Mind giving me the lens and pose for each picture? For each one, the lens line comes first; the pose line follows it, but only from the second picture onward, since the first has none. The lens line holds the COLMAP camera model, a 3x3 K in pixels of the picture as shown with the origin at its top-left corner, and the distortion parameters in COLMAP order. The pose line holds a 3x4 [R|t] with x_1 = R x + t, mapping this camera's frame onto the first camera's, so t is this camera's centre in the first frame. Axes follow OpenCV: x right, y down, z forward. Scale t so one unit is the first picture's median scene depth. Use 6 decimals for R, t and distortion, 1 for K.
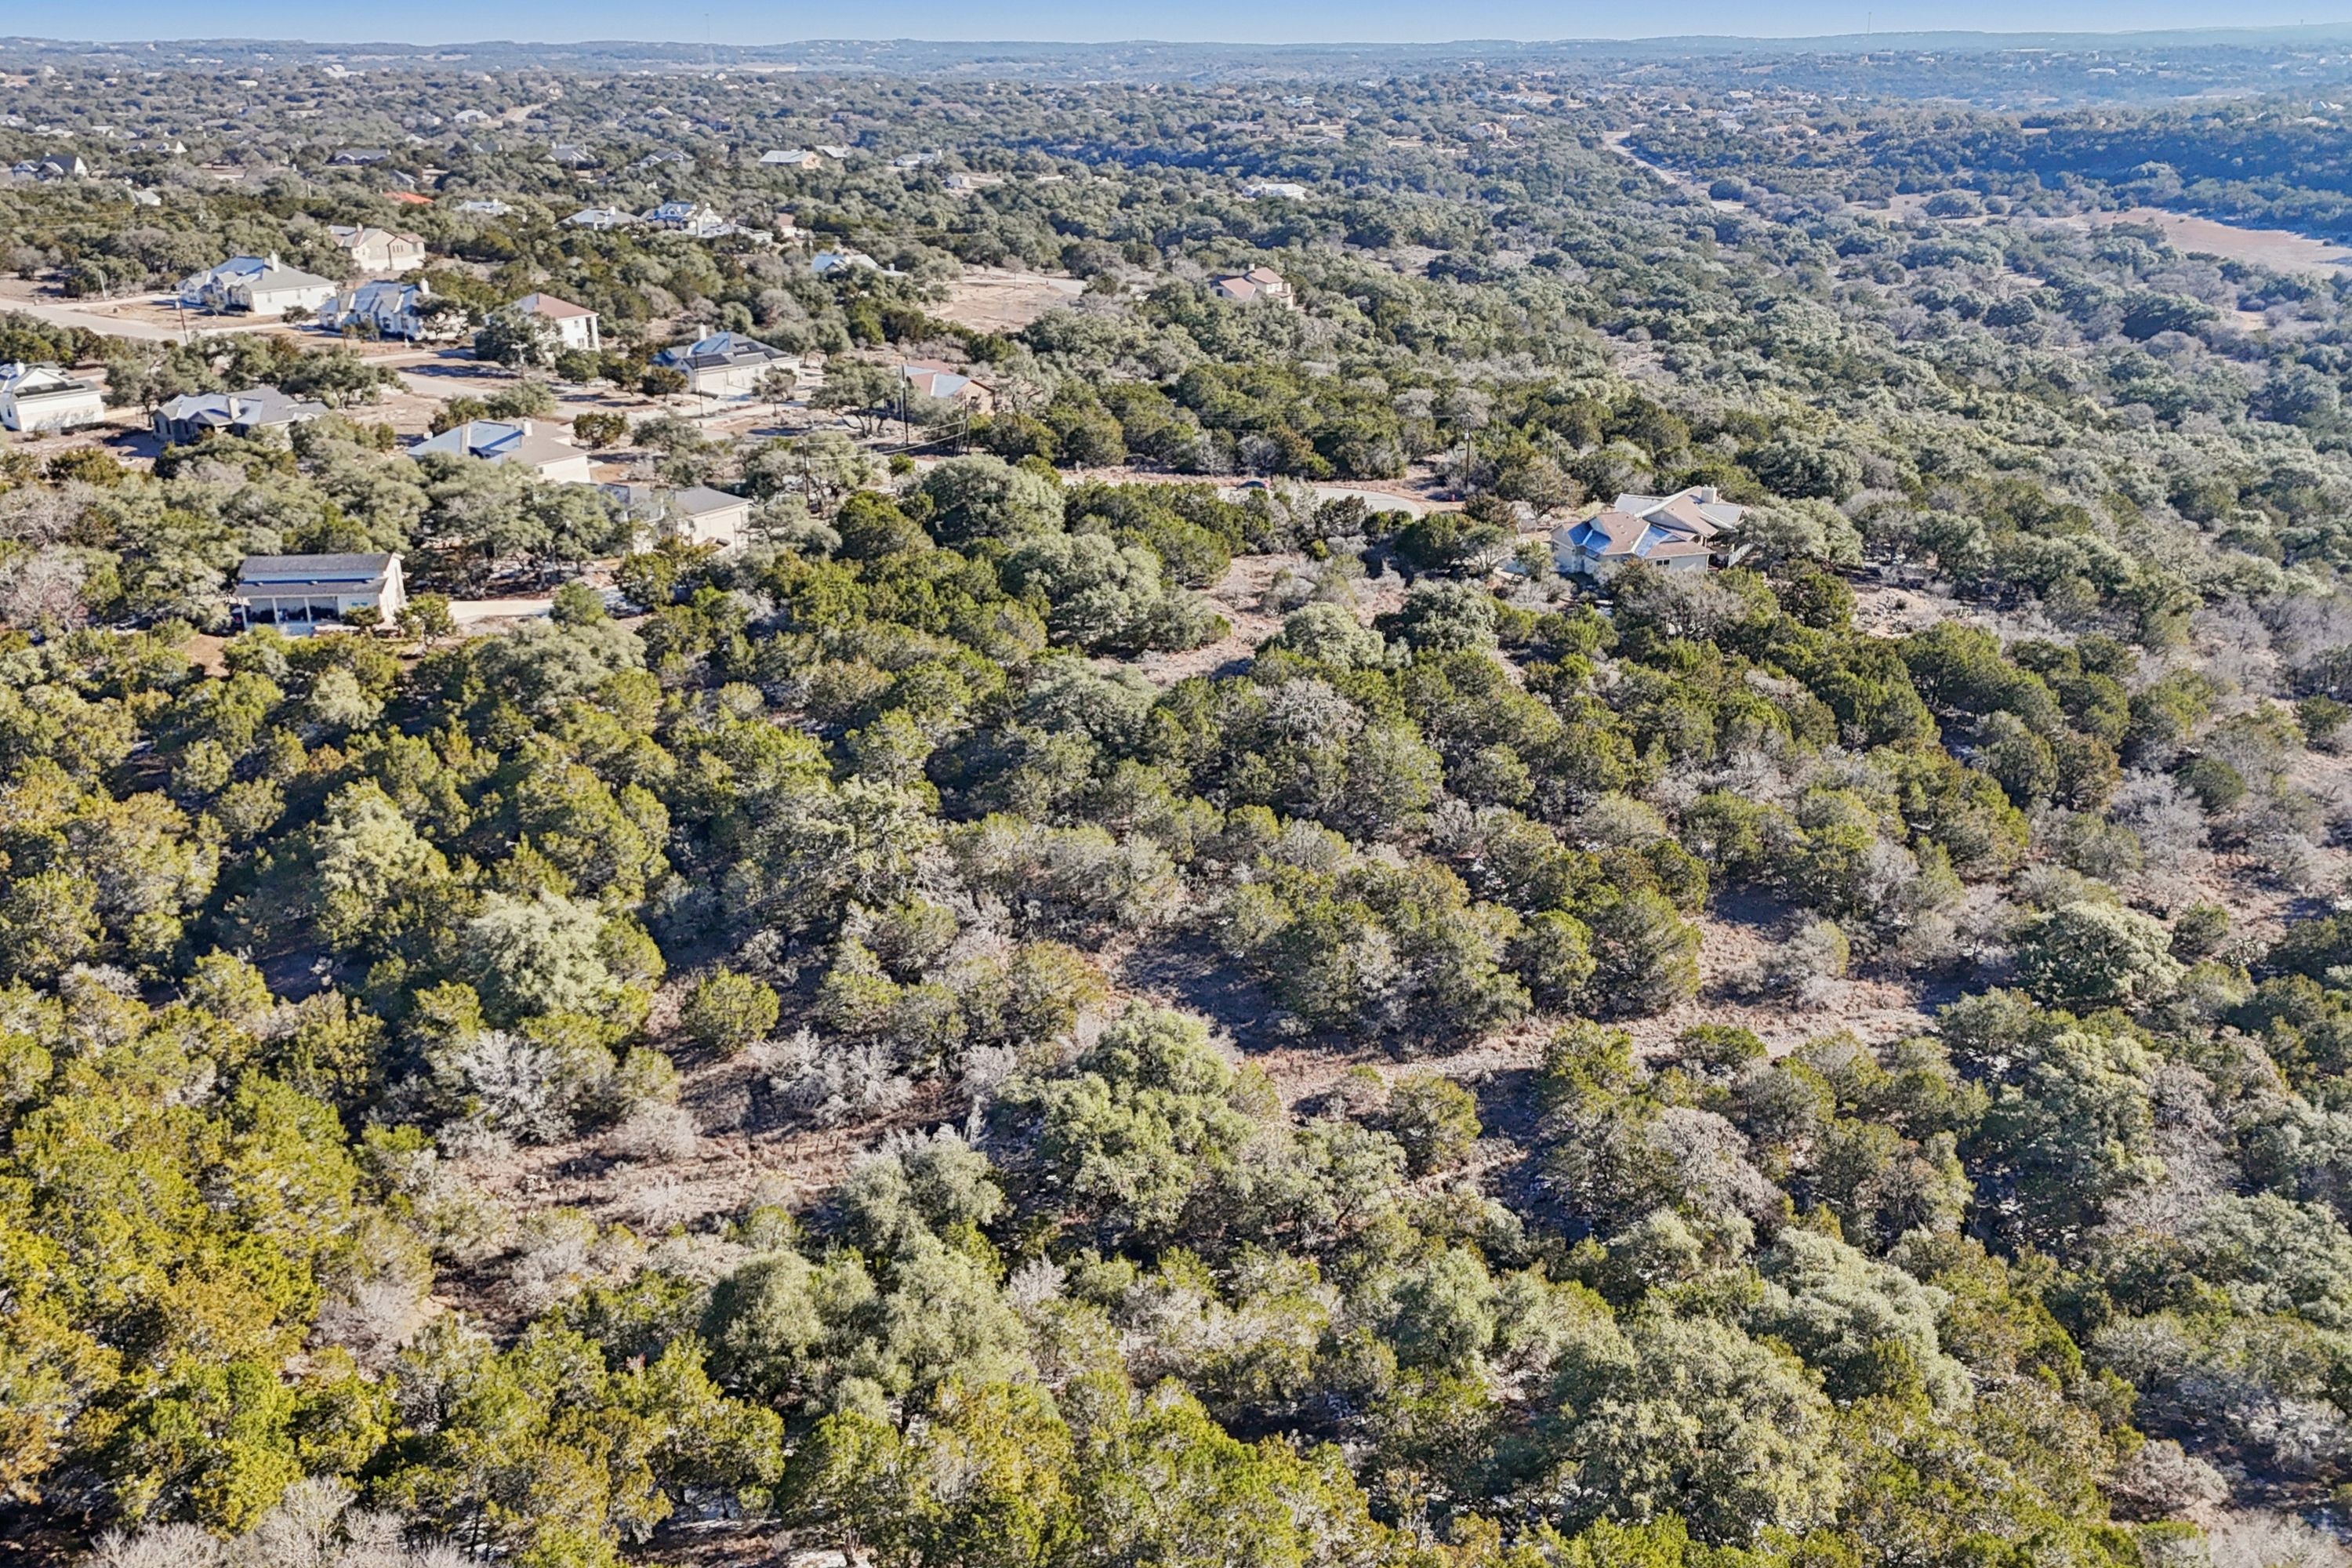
lens RADIAL K [[2074.0, 0, 1176.0], [0, 2074.0, 779.2], [0, 0, 1]] dist [0.081419, -0.098078]
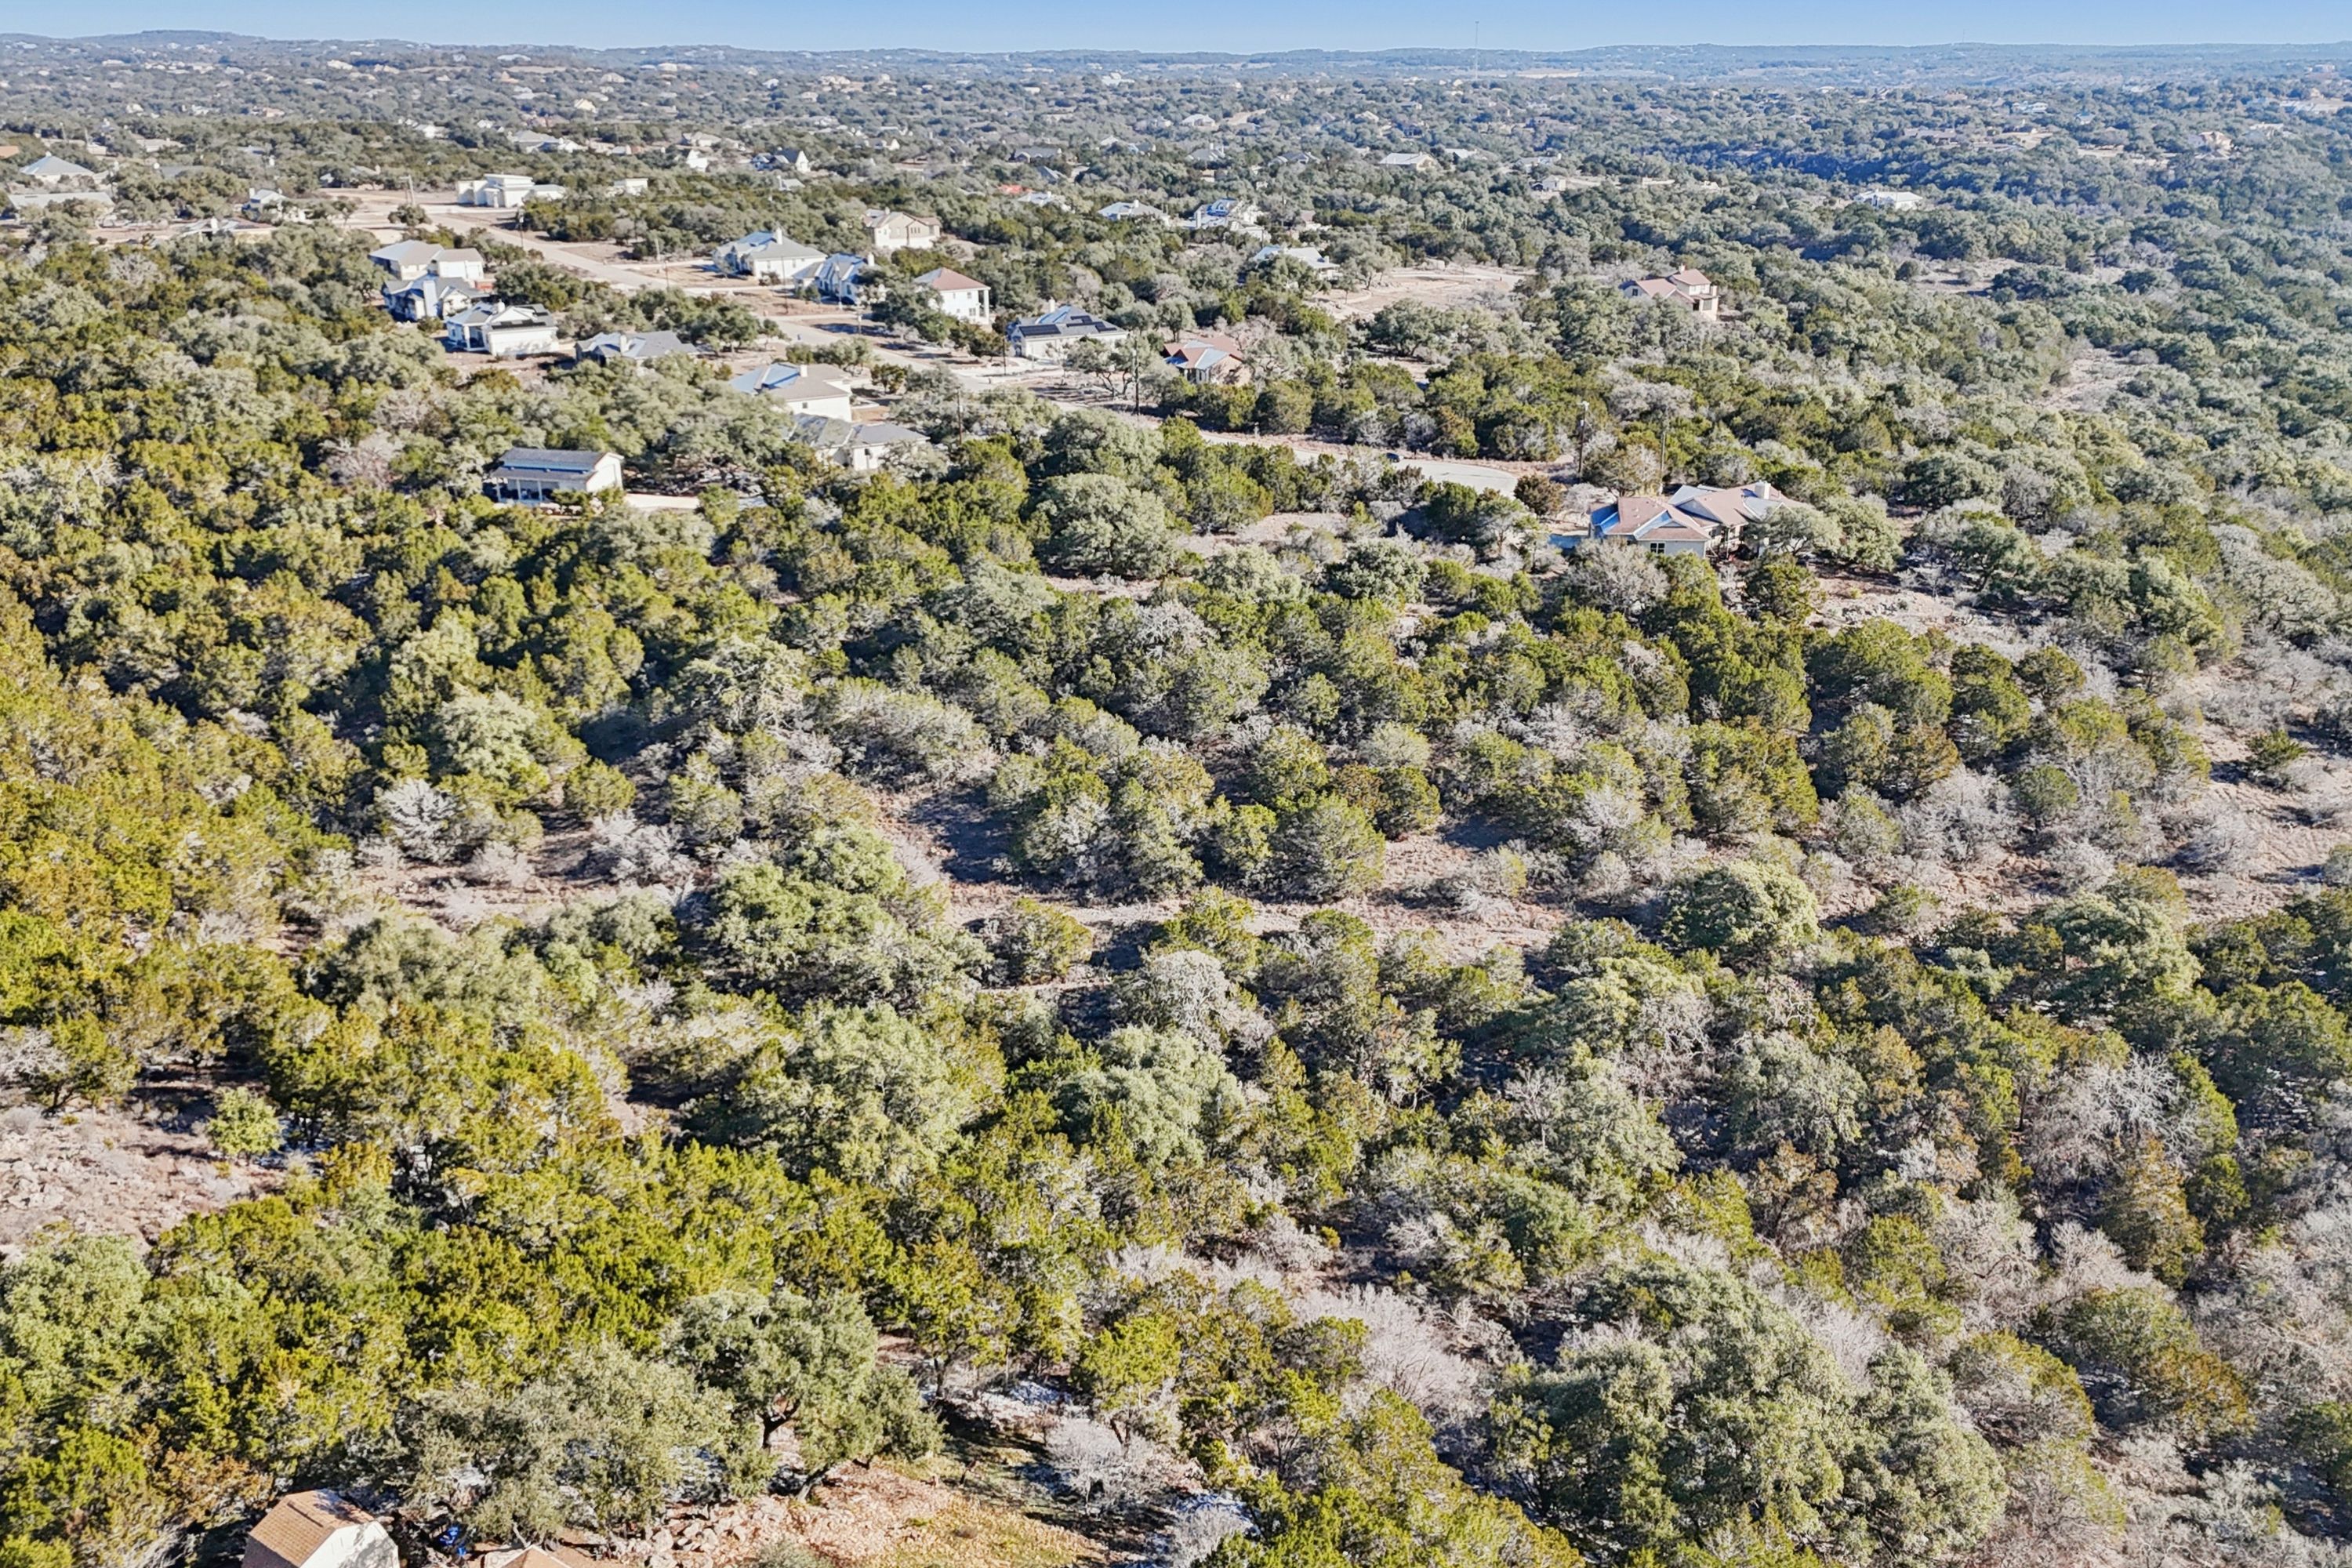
lens RADIAL K [[2074.0, 0, 1182.0], [0, 2074.0, 784.9], [0, 0, 1]] dist [0.081419, -0.098078]
pose [[0.935662, 0.119033, -0.332216, 0.464331], [-0.118961, 0.992684, 0.020635, 0.029035], [0.332242, 0.020214, 0.942978, -0.093387]]
